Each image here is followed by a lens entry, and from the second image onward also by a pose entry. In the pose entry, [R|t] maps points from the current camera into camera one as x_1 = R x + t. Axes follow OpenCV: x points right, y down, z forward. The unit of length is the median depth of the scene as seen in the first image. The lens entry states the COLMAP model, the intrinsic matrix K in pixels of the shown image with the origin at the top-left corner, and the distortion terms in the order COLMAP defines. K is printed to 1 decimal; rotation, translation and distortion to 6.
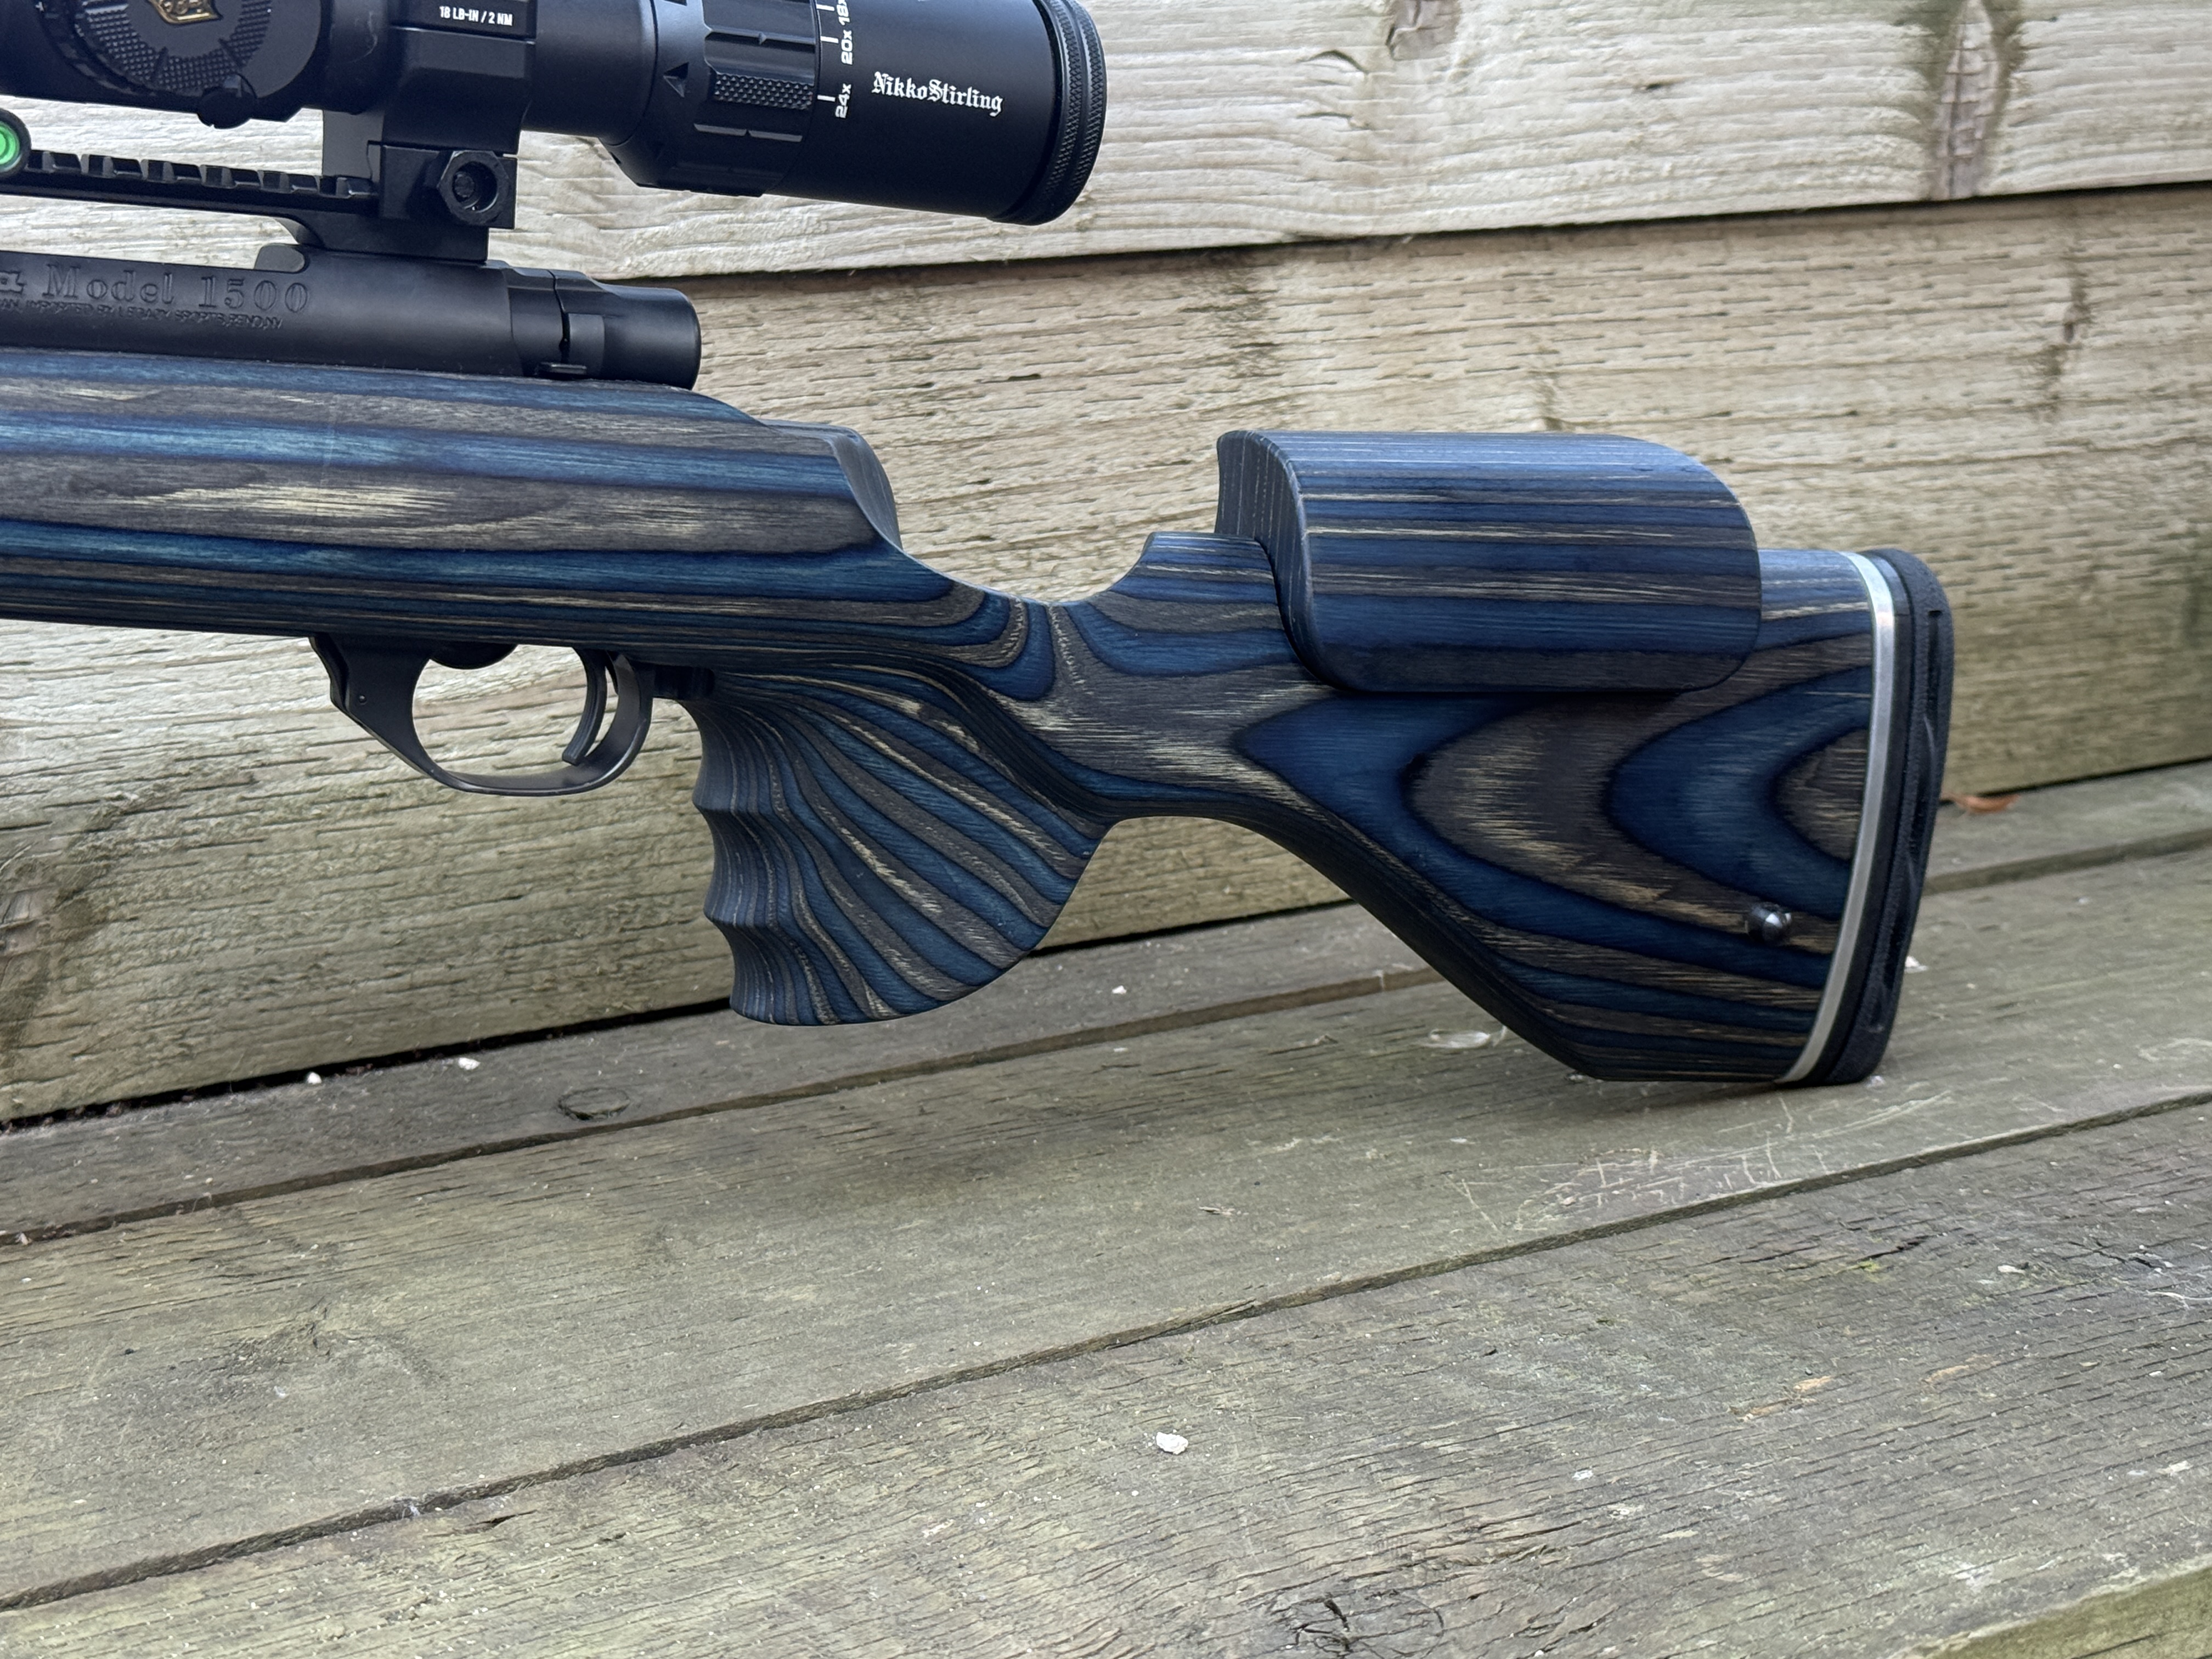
lens RADIAL K [[3536.2, 0, 1106.0], [0, 3536.2, 829.5], [0, 0, 1]] dist [0.159074, -0.251092]
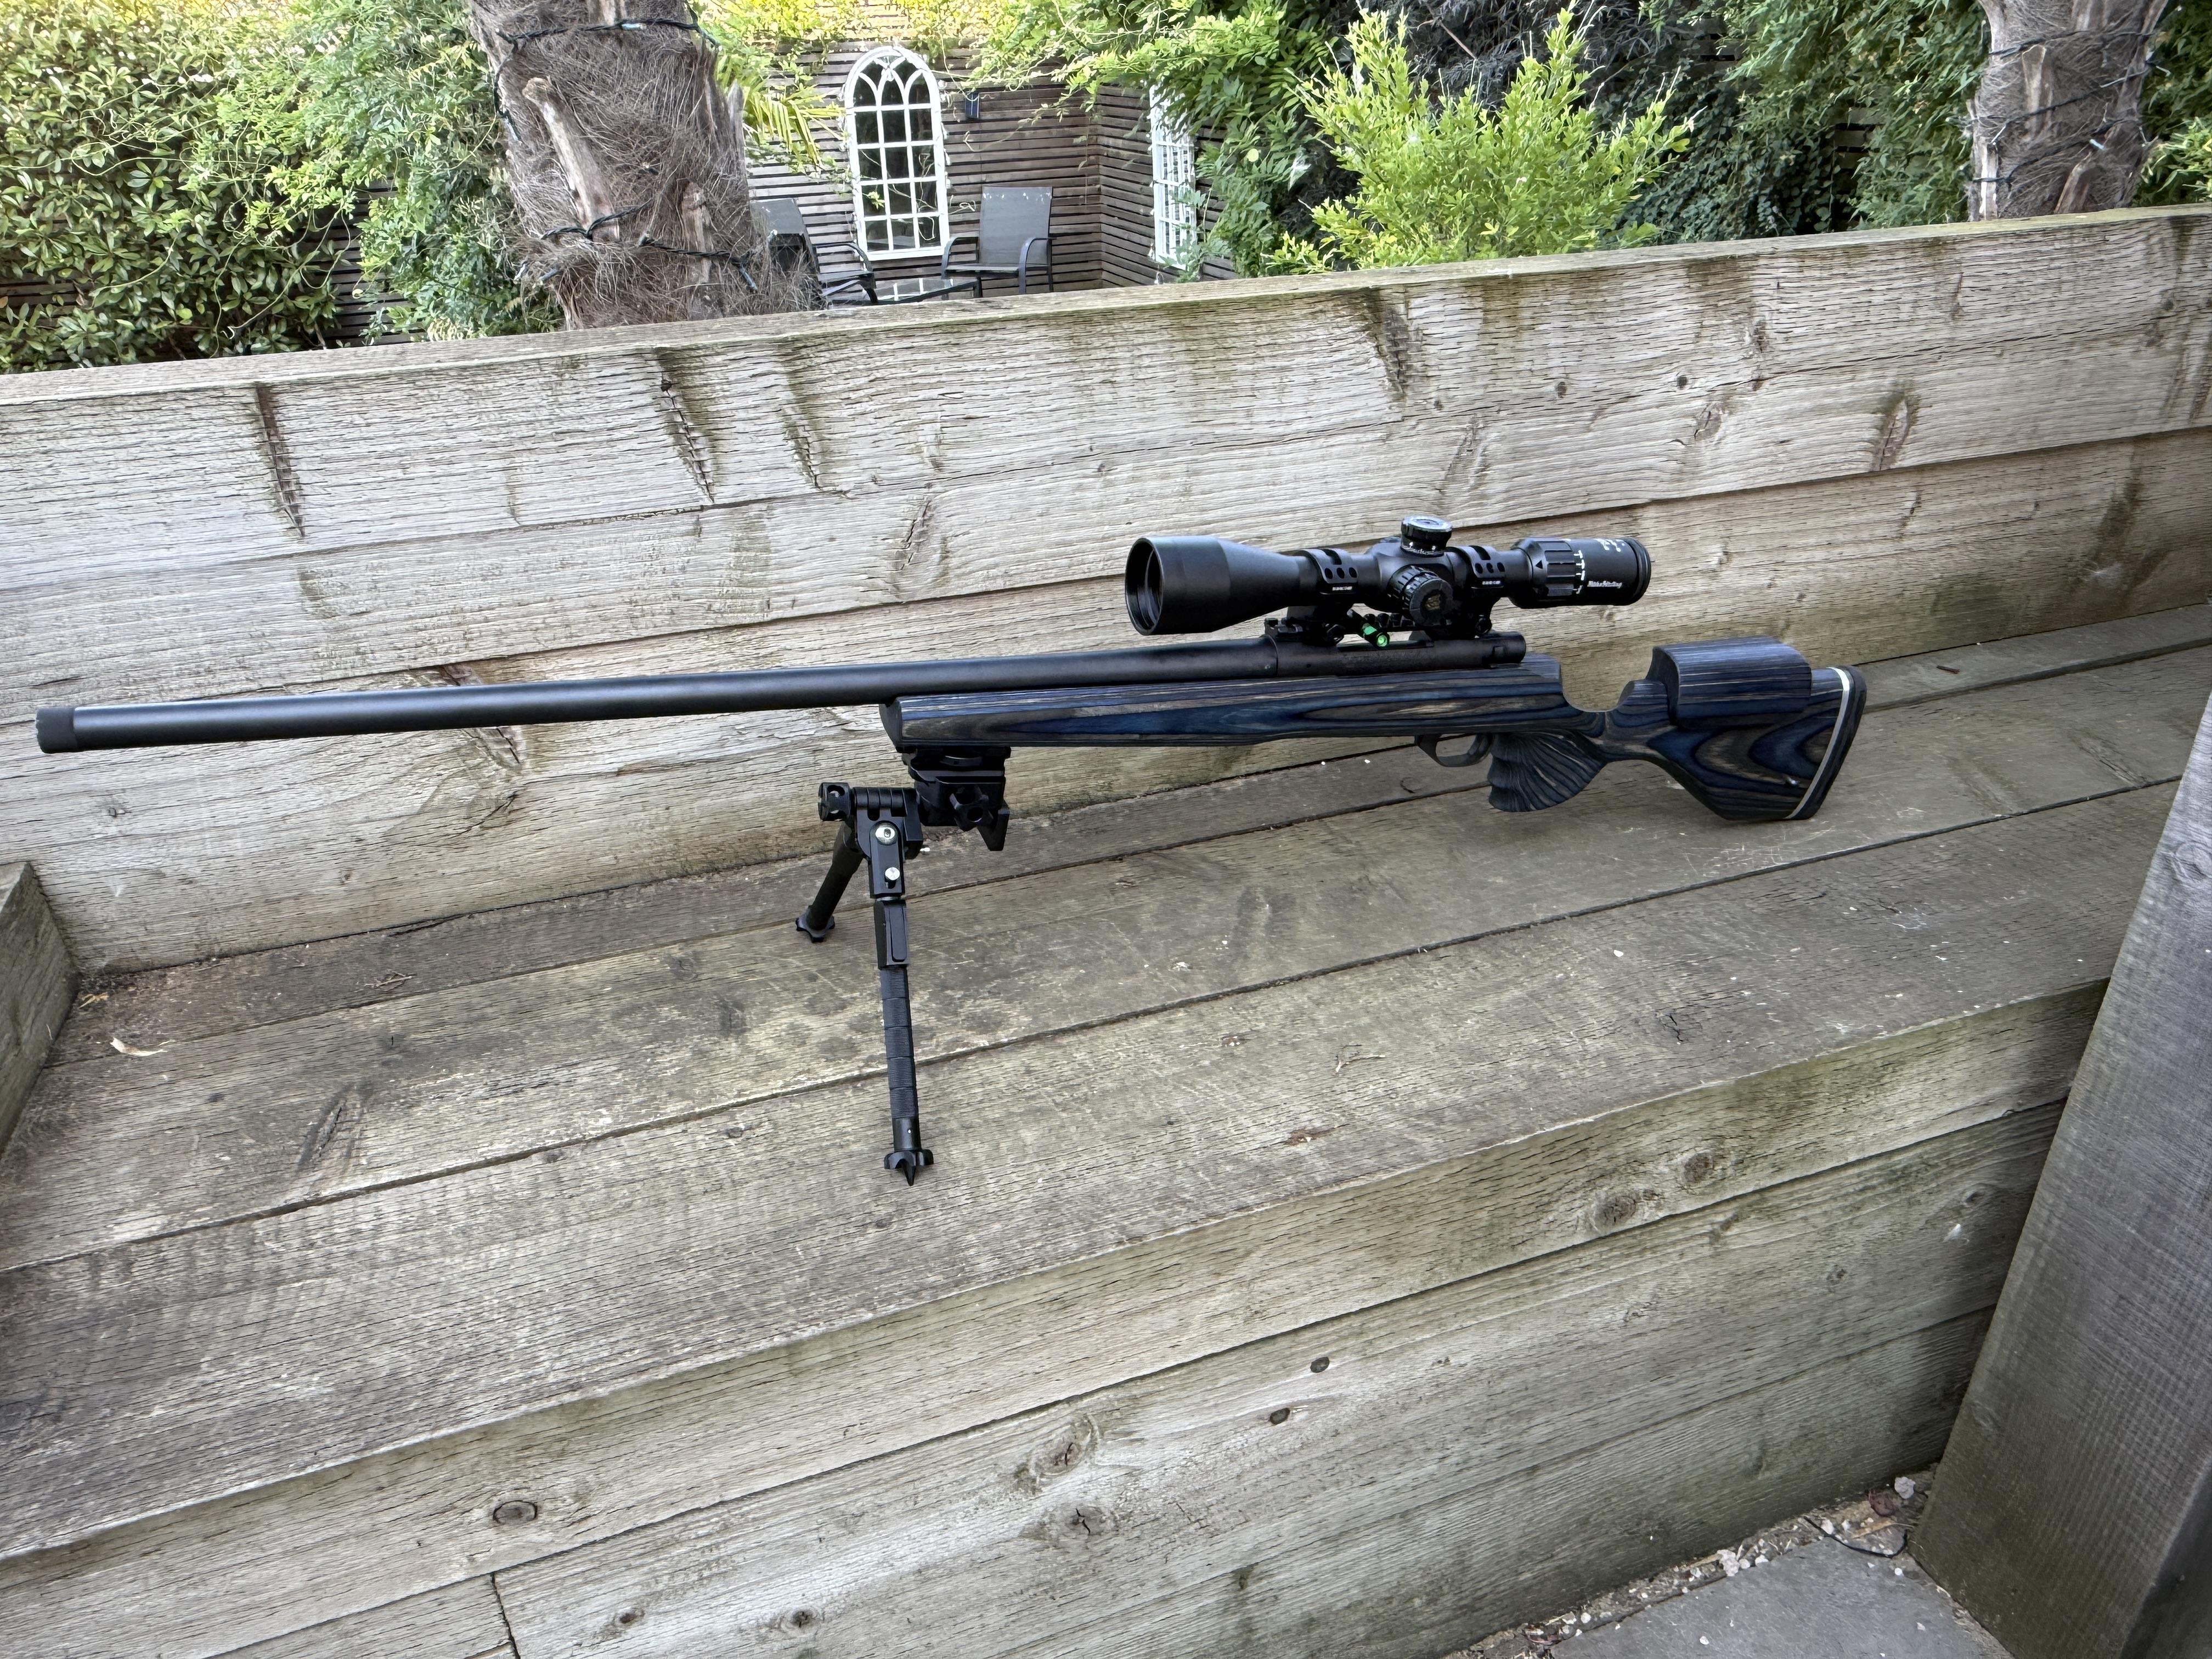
lens RADIAL K [[1442.2, 0, 1084.7], [0, 1442.2, 839.5], [0, 0, 1]] dist [0.000738, 0.000696]
pose [[0.980871, 0.100838, -0.166507, -0.235584], [-0.045646, 0.950666, 0.306841, -0.310901], [0.189234, -0.293371, 0.937083, -0.414152]]
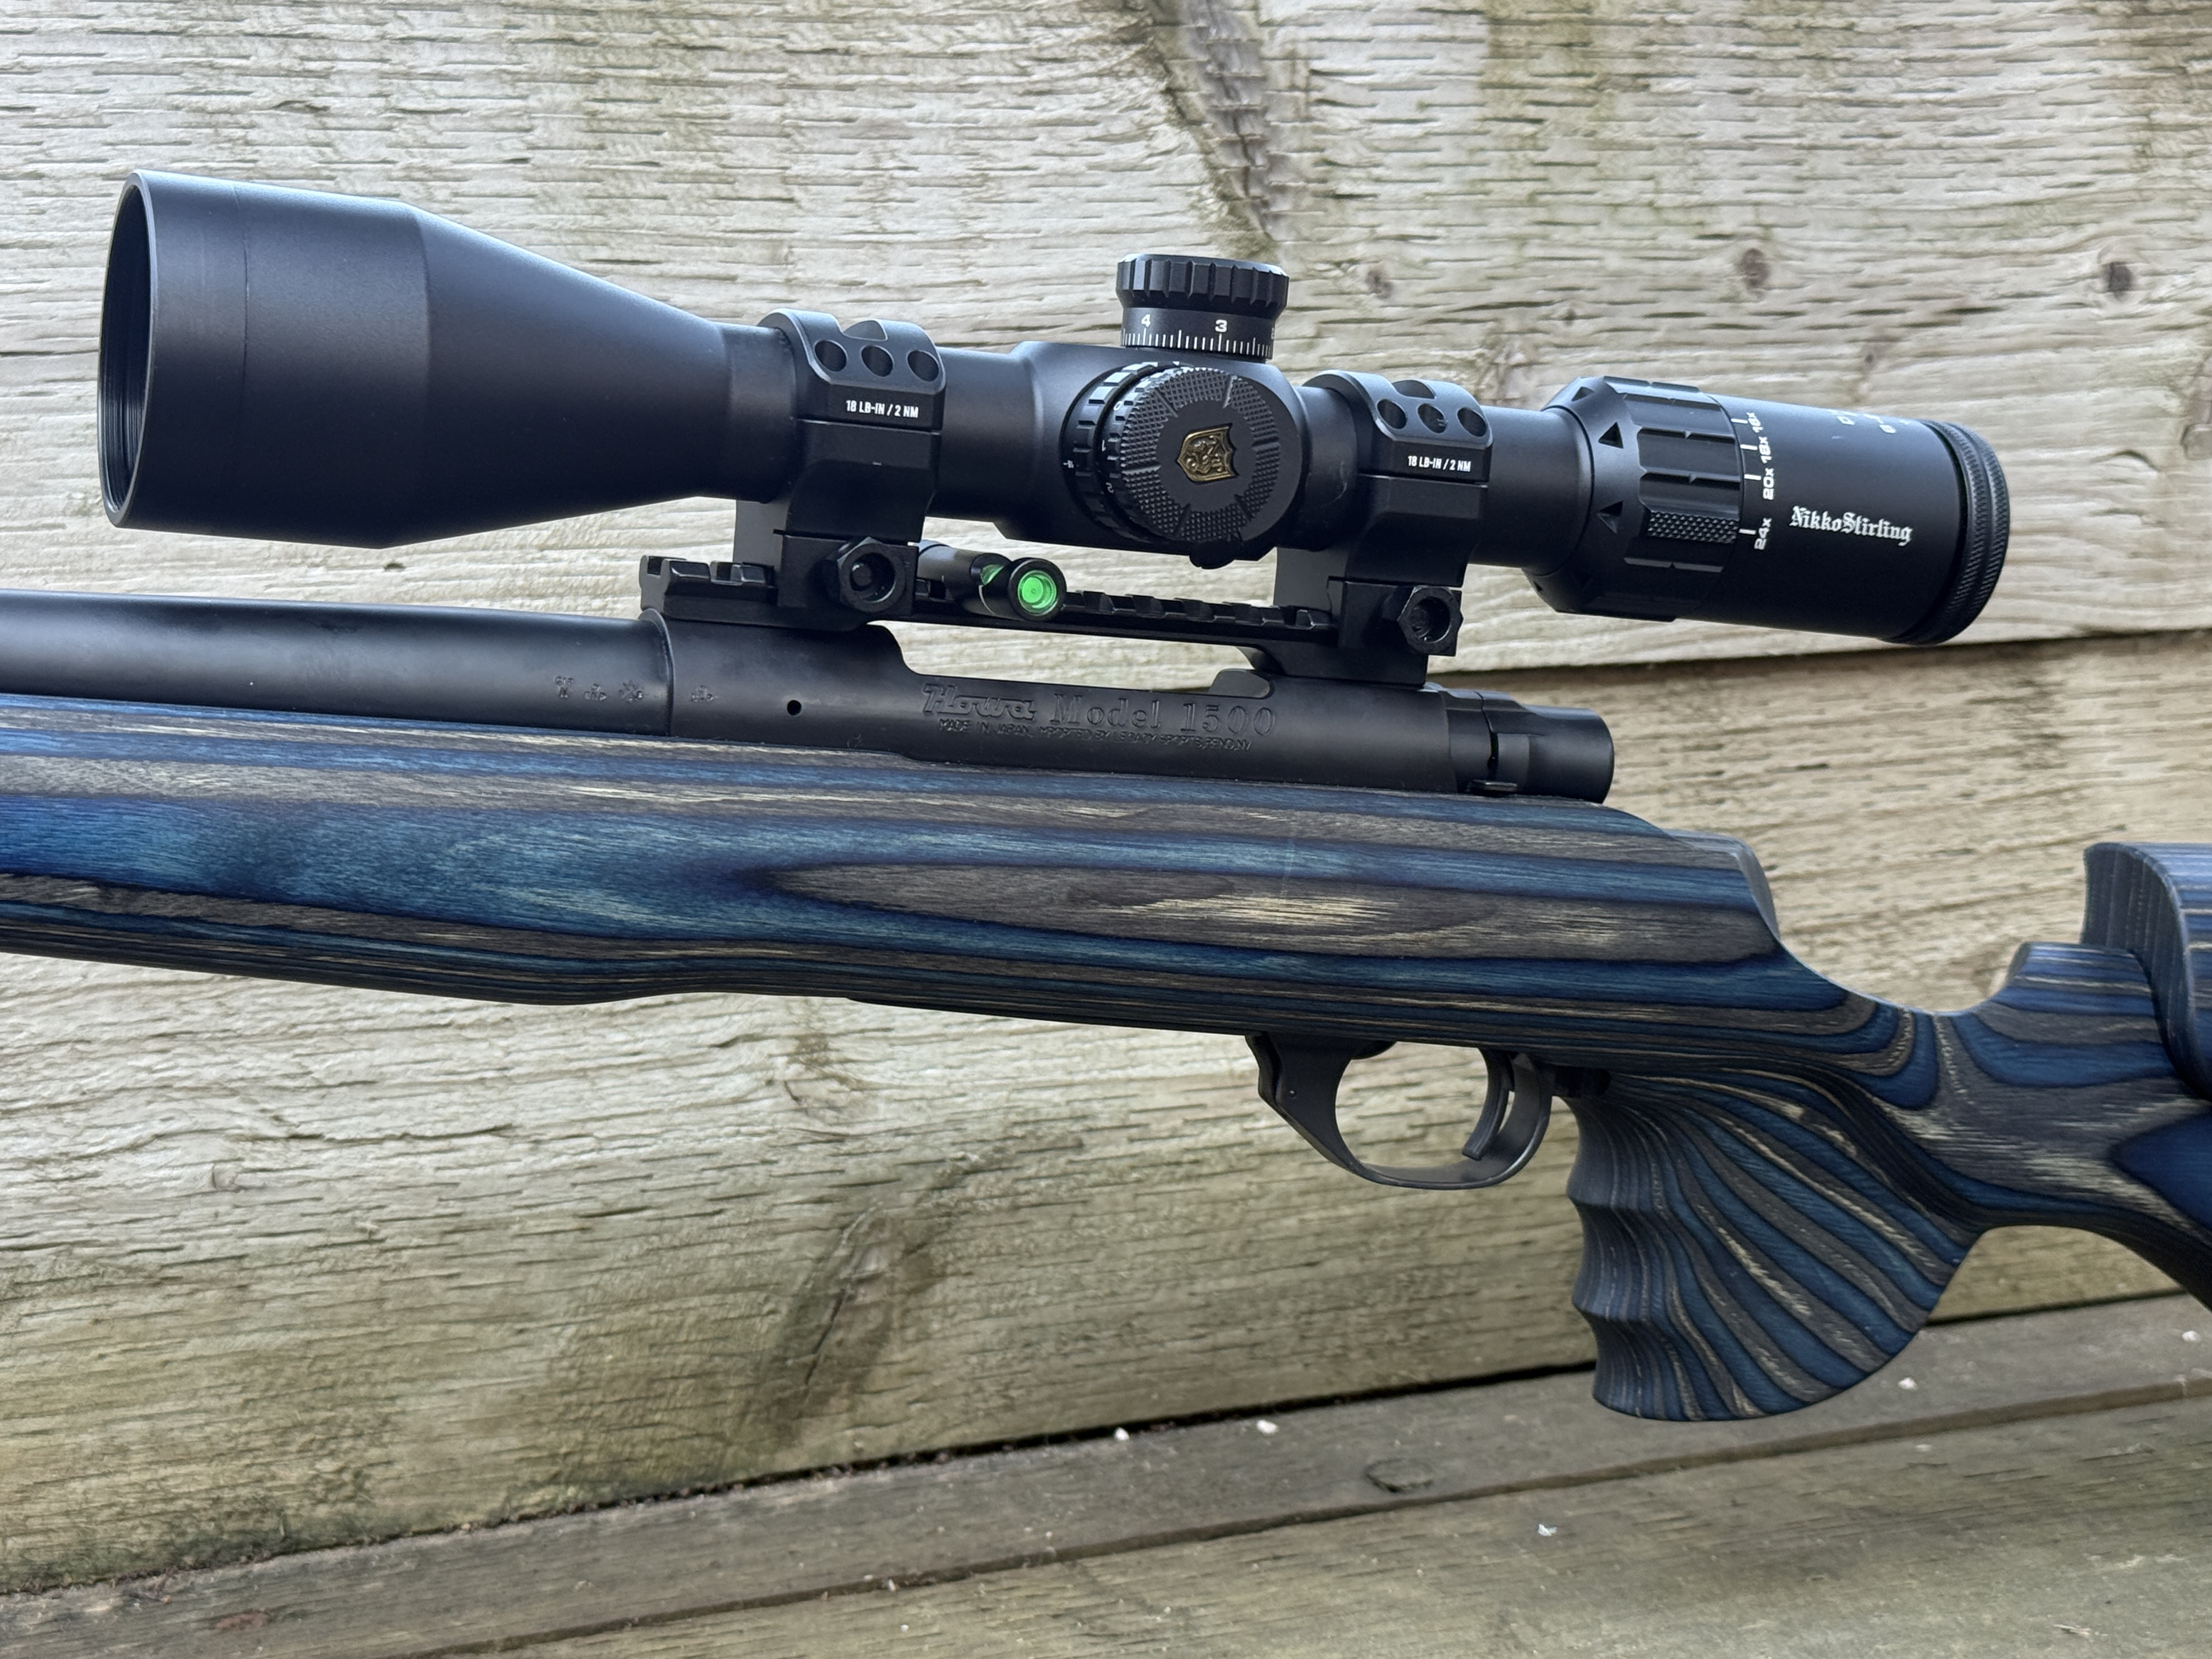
lens RADIAL K [[3536.2, 0, 1106.0], [0, 3536.2, 829.5], [0, 0, 1]] dist [0.159074, -0.251092]
pose [[0.988537, 0.019758, -0.149681, -0.085534], [-0.033234, 0.995560, -0.088071, -0.016076], [0.147276, 0.092036, 0.984804, -0.038526]]
